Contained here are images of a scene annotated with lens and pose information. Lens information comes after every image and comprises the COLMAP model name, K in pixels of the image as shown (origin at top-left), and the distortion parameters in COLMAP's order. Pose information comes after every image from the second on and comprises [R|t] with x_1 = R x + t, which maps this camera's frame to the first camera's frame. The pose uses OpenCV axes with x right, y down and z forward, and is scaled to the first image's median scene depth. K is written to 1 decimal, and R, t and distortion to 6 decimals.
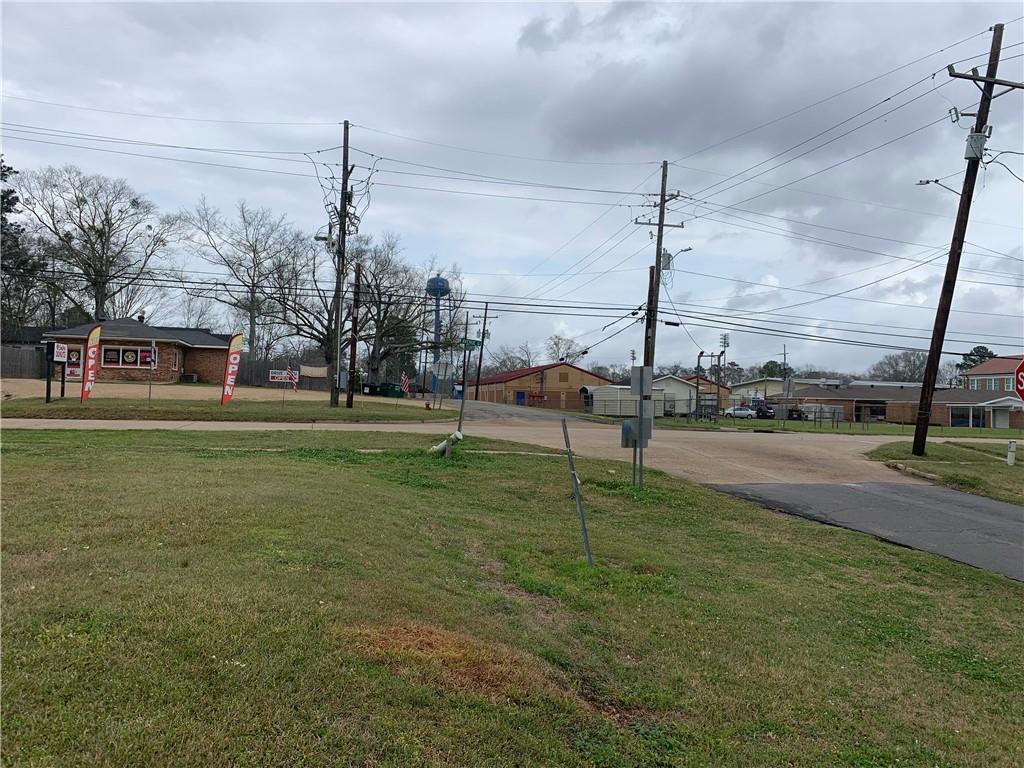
lens RADIAL K [[765.4, 0, 505.3], [0, 765.4, 383.7], [0, 0, 1]] dist [0.039964, -0.062586]
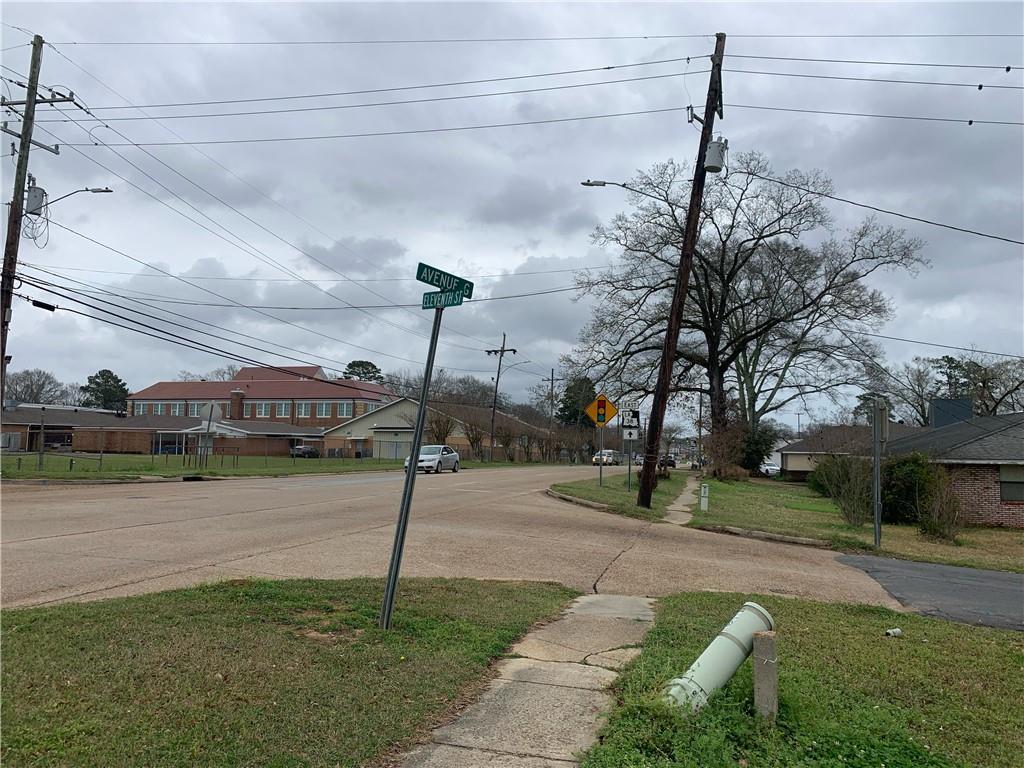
lens RADIAL K [[789.2, 0, 509.3], [0, 789.2, 378.6], [0, 0, 1]] dist [0.005916, -0.010994]
pose [[0.484192, 0.056441, 0.873140, -0.139263], [-0.026373, 0.998405, -0.049914, 0.000059], [-0.874564, 0.001141, 0.484908, 0.374631]]
